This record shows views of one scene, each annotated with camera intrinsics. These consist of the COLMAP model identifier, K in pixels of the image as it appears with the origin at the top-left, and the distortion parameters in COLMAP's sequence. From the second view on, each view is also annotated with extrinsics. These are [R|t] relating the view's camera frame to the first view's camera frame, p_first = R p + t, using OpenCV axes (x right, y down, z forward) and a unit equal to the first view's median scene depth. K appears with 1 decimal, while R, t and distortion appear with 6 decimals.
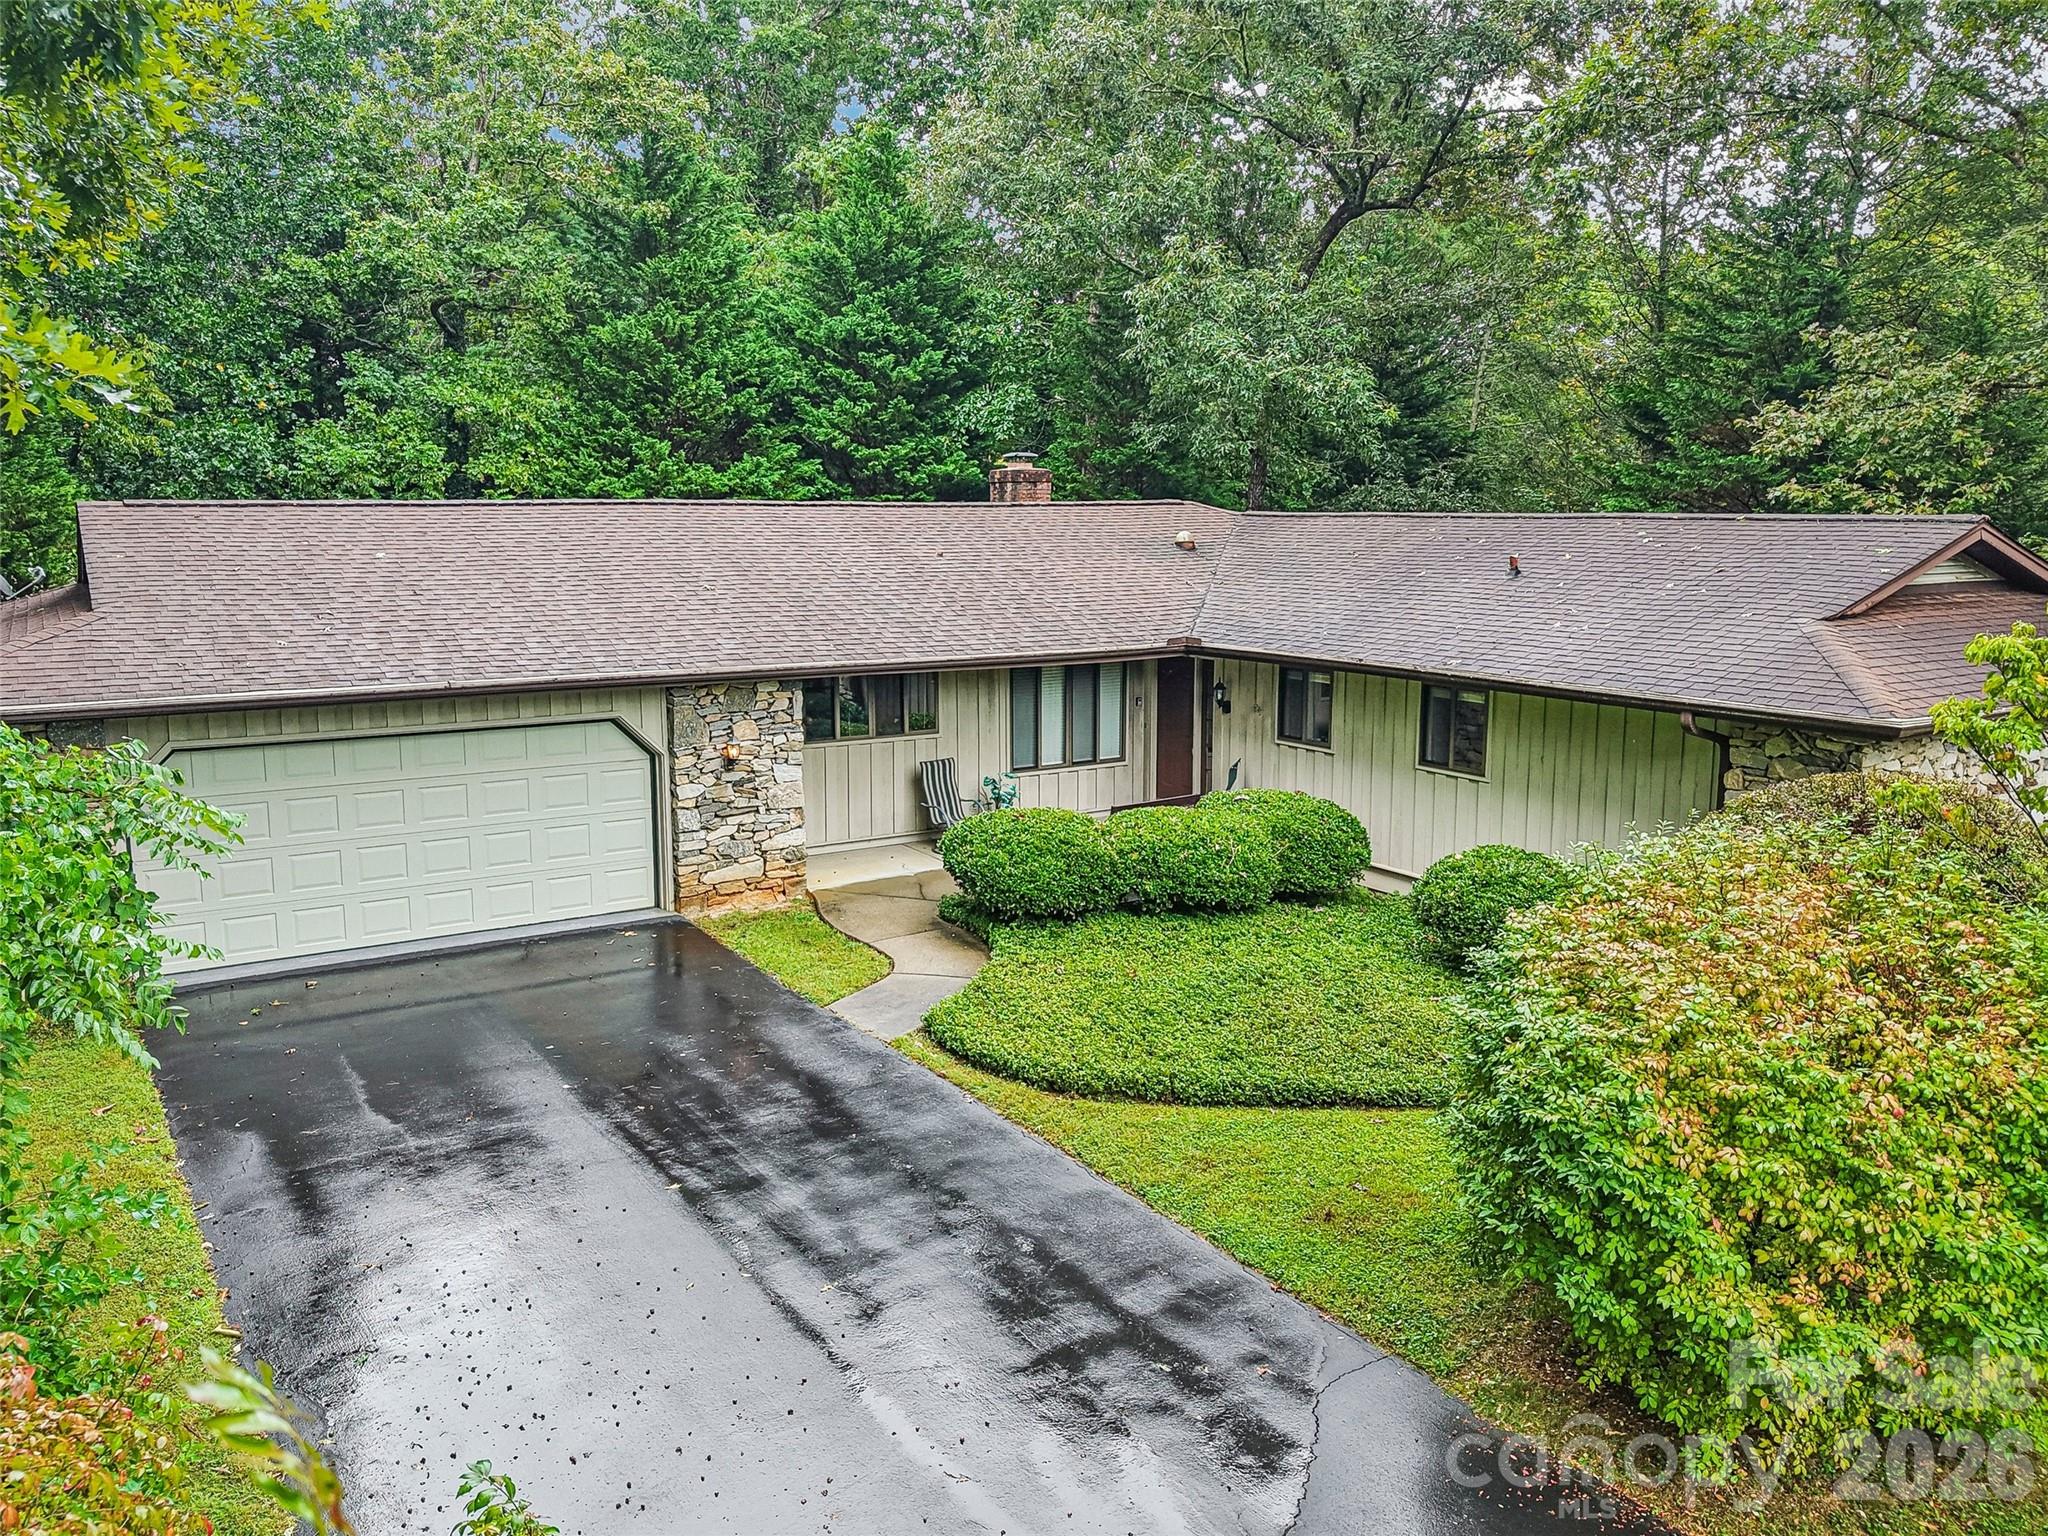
lens RADIAL K [[1470.0, 0, 1024.0], [0, 1470.0, 768.0], [0, 0, 1]] dist [-0.025573, -0.002865]
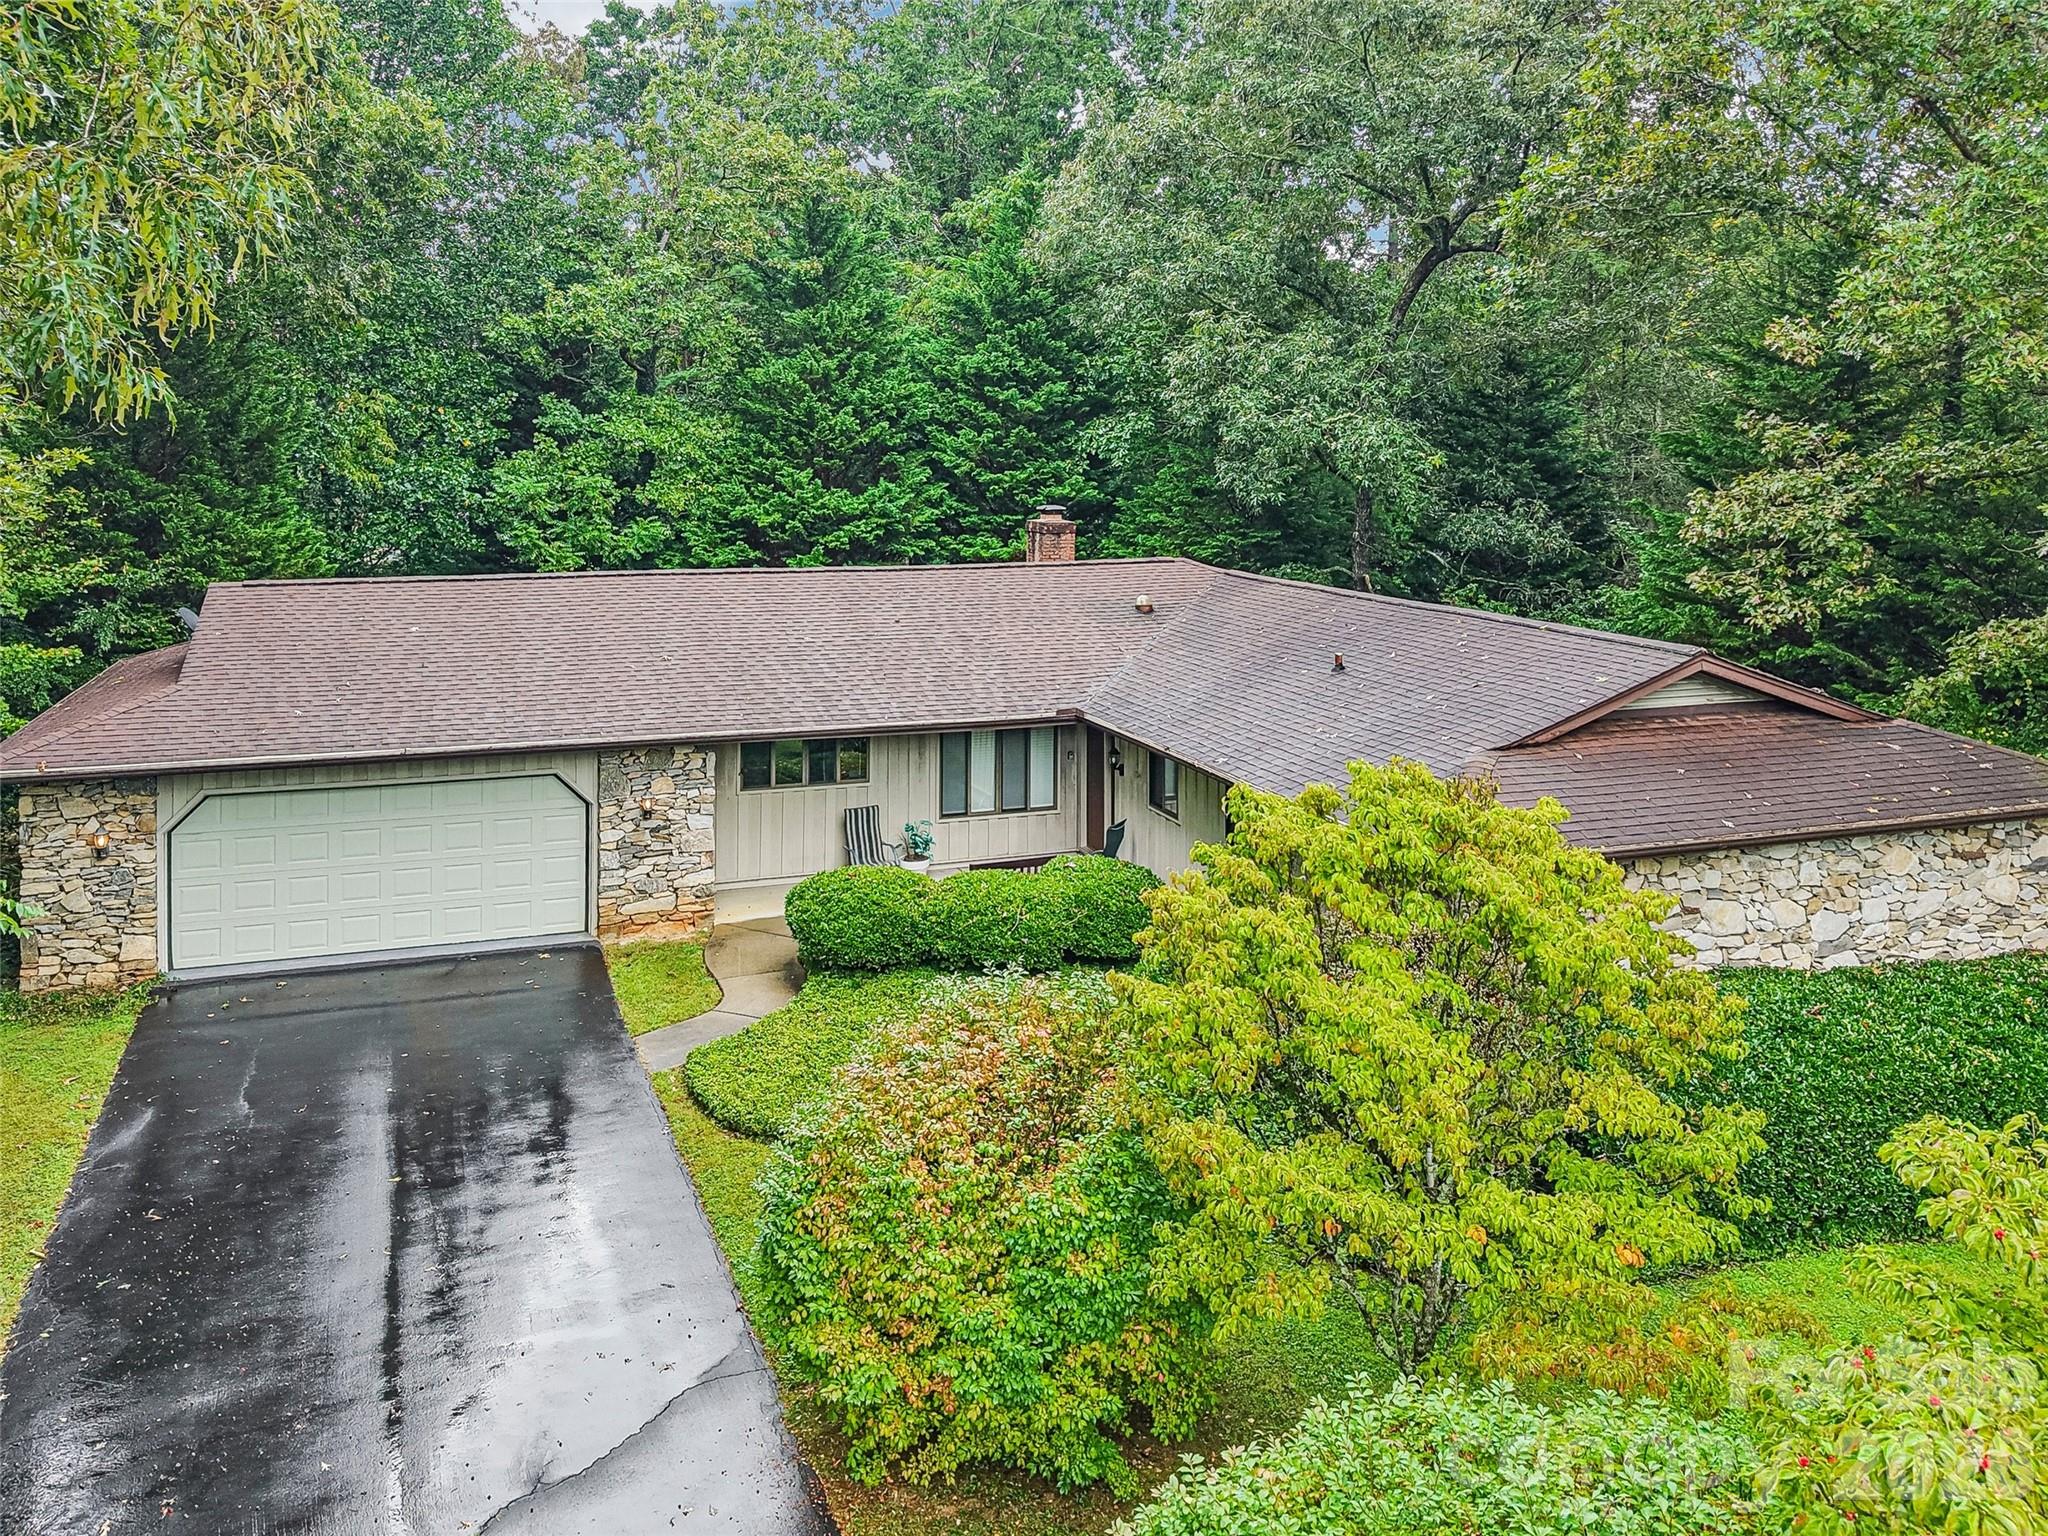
lens RADIAL K [[1532.6, 0, 1025.2], [0, 1532.6, 491.2], [0, 0, 1]] dist [0.016505, 0.002296]
pose [[0.976900, 0.006292, -0.213606, 0.179434], [-0.038412, 0.988456, -0.146558, -0.044273], [0.210218, 0.151378, 0.965864, -0.097894]]
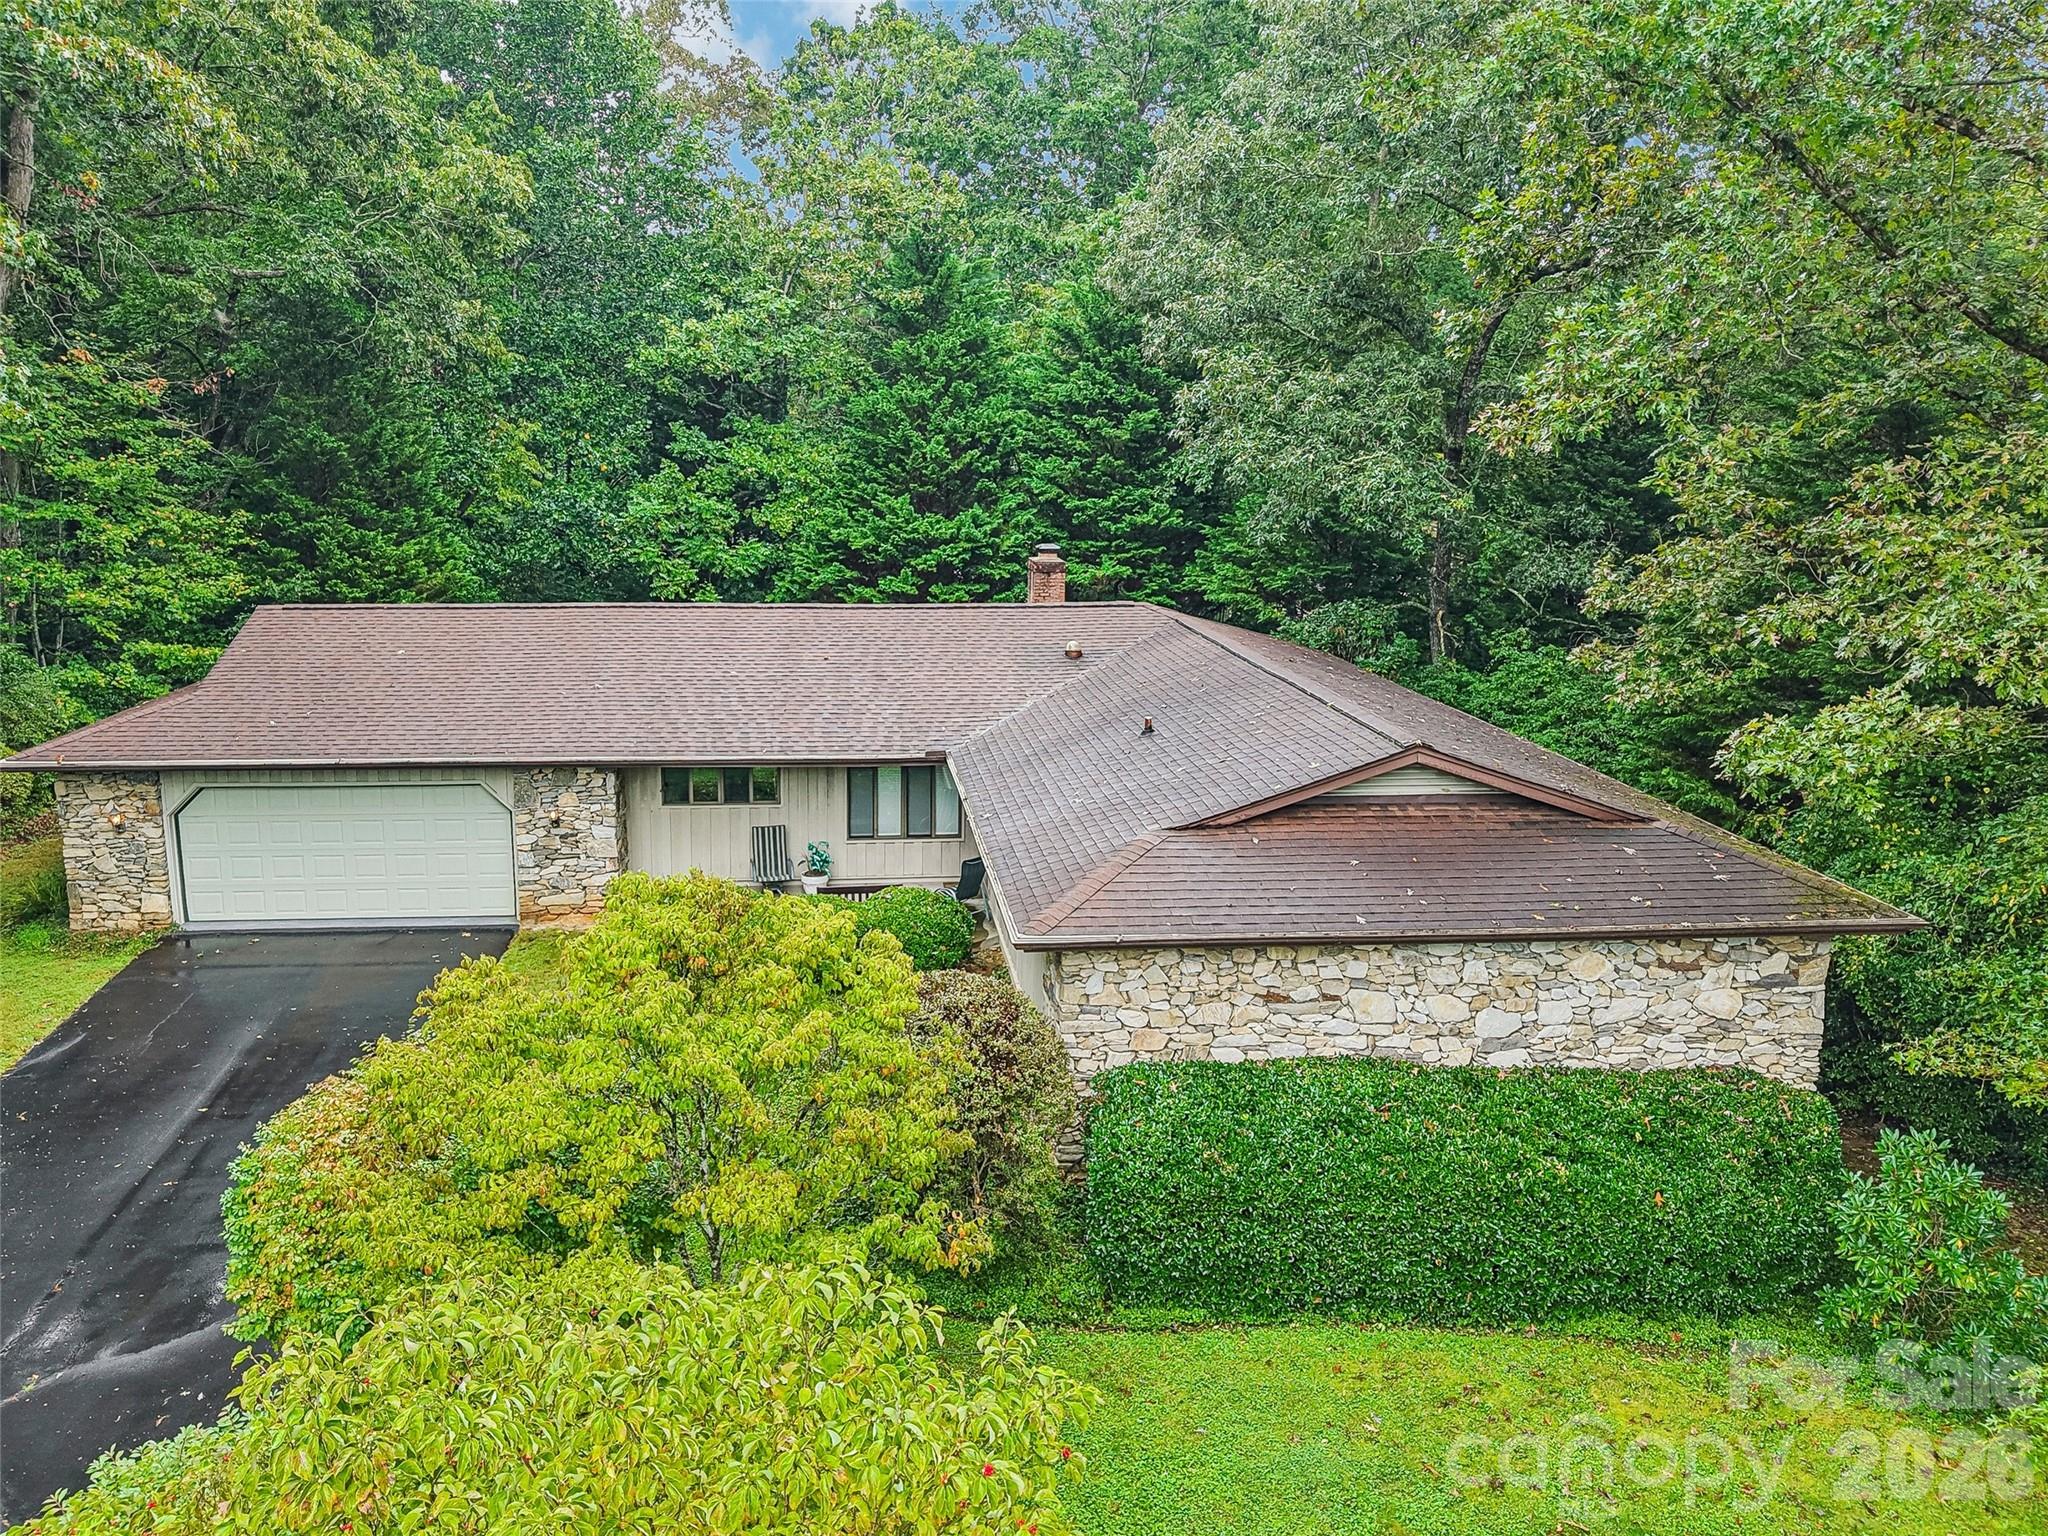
lens RADIAL K [[1459.2, 0, 976.3], [0, 1459.2, 729.7], [0, 0, 1]] dist [0.031813, -0.002421]
pose [[0.896169, 0.090465, -0.434394, 0.364857], [-0.084318, 0.995877, 0.033447, -0.082648], [0.435628, 0.006653, 0.900102, -0.044011]]
